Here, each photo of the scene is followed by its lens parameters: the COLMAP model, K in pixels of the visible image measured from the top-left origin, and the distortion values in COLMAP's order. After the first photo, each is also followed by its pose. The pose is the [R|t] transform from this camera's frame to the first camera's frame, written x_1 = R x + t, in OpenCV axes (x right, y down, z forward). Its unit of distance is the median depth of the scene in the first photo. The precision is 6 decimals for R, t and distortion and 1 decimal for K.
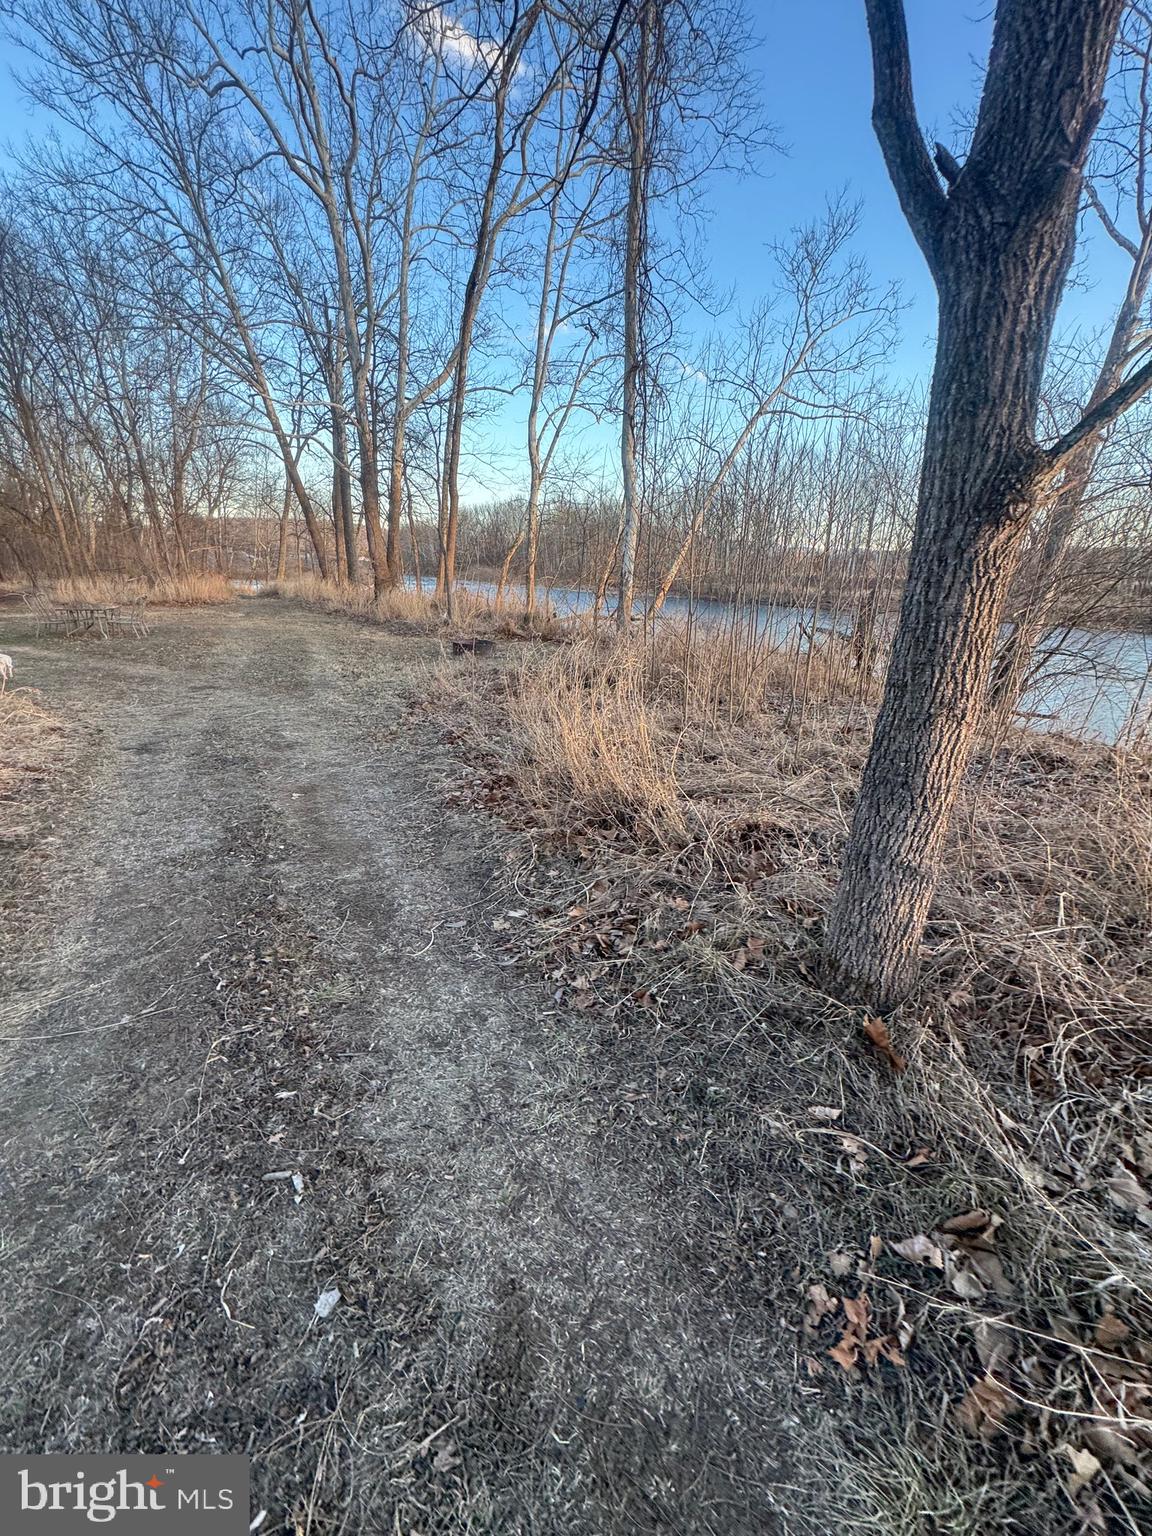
lens RADIAL K [[613.7, 0, 589.2], [0, 613.7, 790.9], [0, 0, 1]] dist [-0.002249, 0.000888]
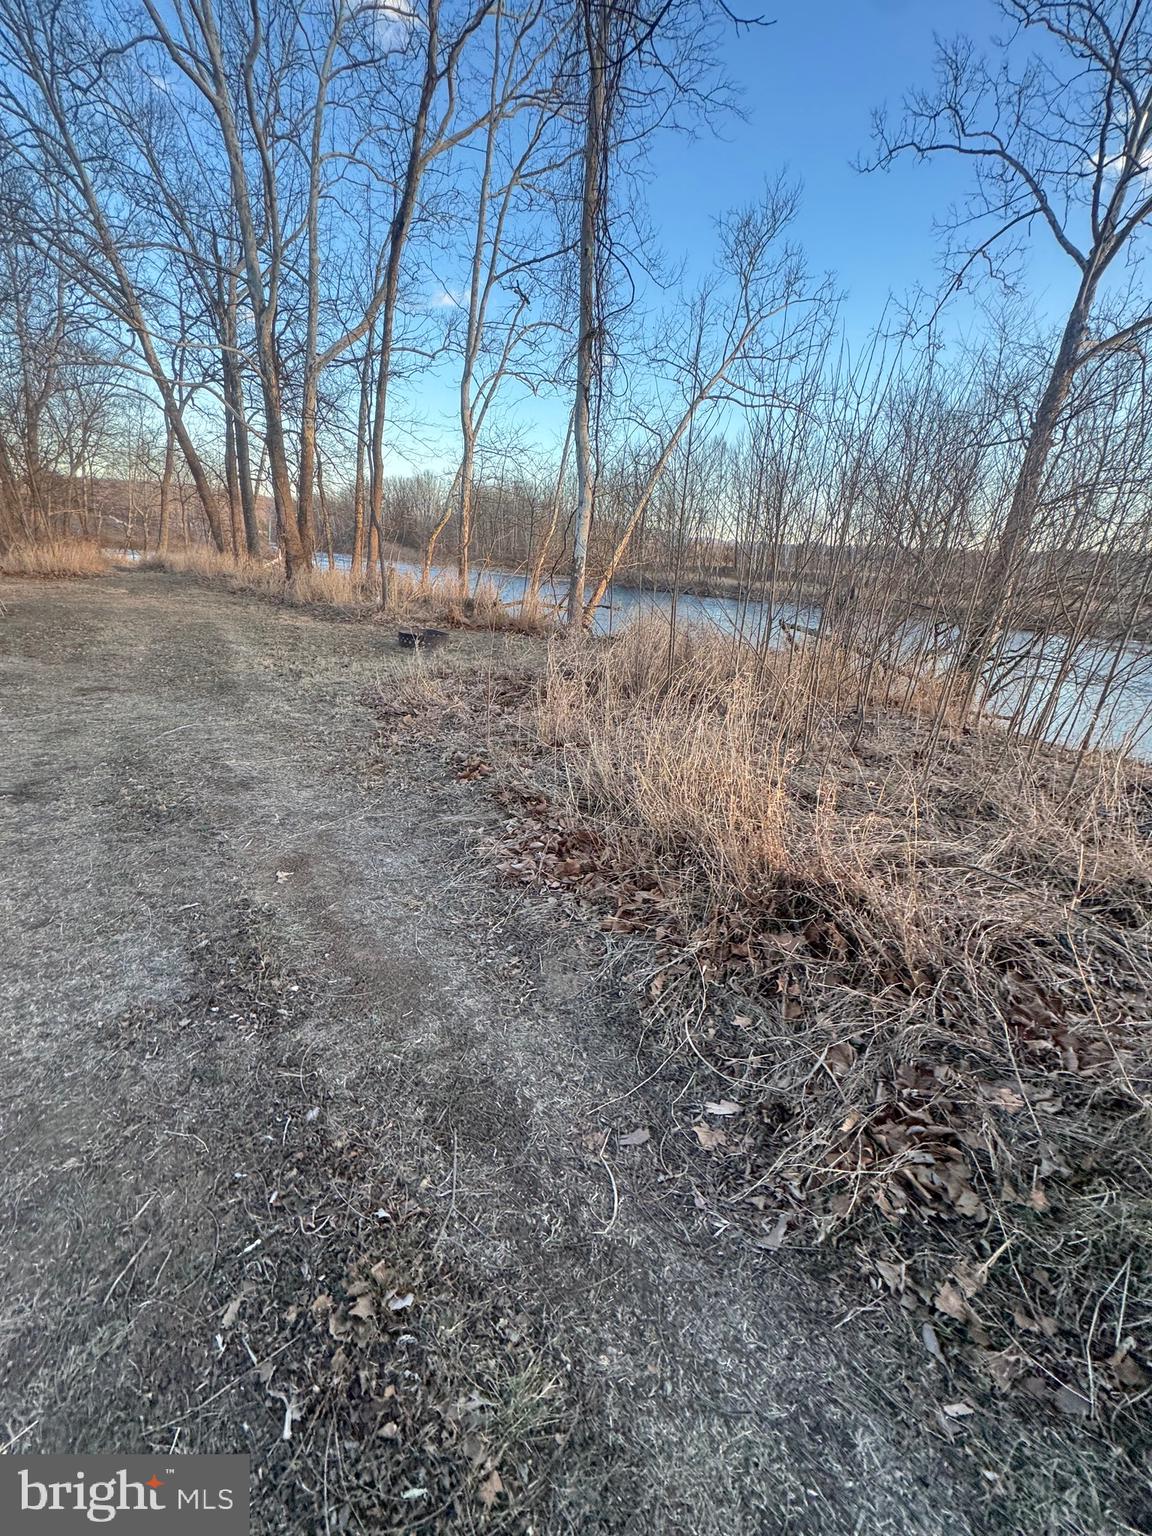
lens RADIAL K [[613.7, 0, 587.8], [0, 613.7, 791.6], [0, 0, 1]] dist [-0.002249, 0.000888]
pose [[0.990220, -0.014495, 0.138762, -0.093260], [0.011204, 0.999638, 0.024470, -0.039702], [-0.139066, -0.022675, 0.990023, 0.109604]]
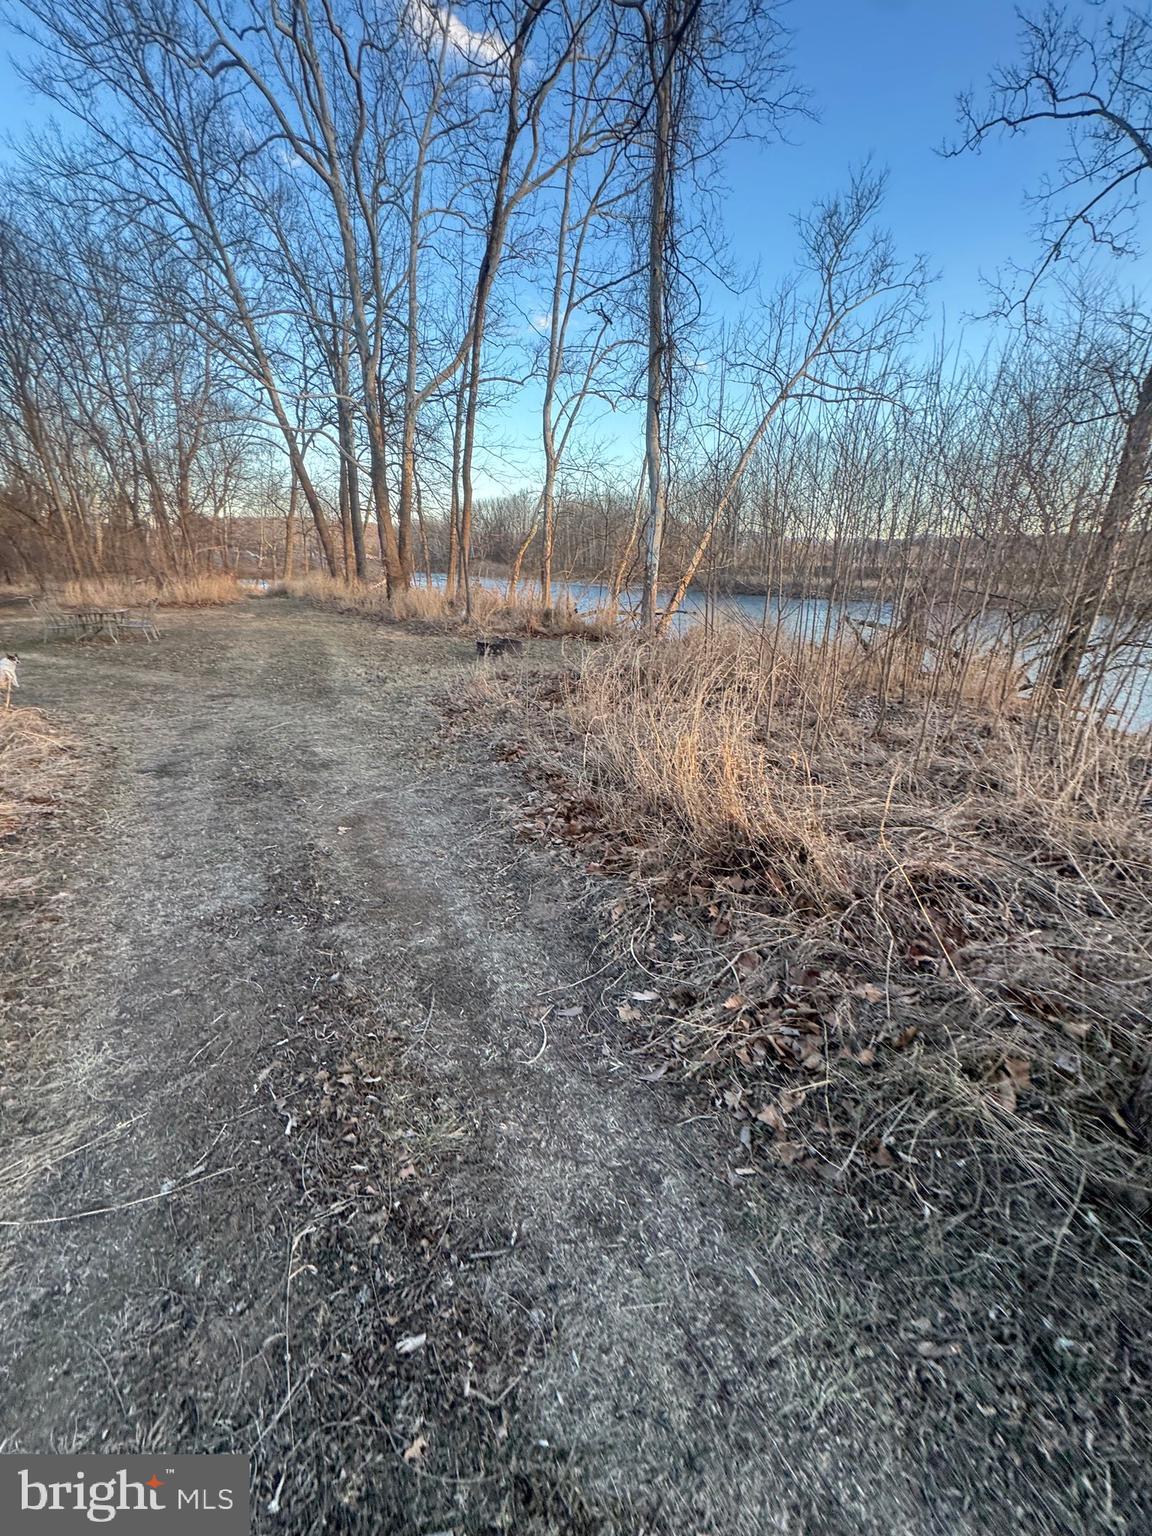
lens RADIAL K [[613.7, 0, 586.2], [0, 613.7, 791.3], [0, 0, 1]] dist [-0.002249, 0.000888]
pose [[0.999842, -0.011293, -0.013717, -0.049353], [0.011417, 0.999894, 0.008999, -0.019877], [0.013614, -0.009155, 0.999865, 0.057480]]
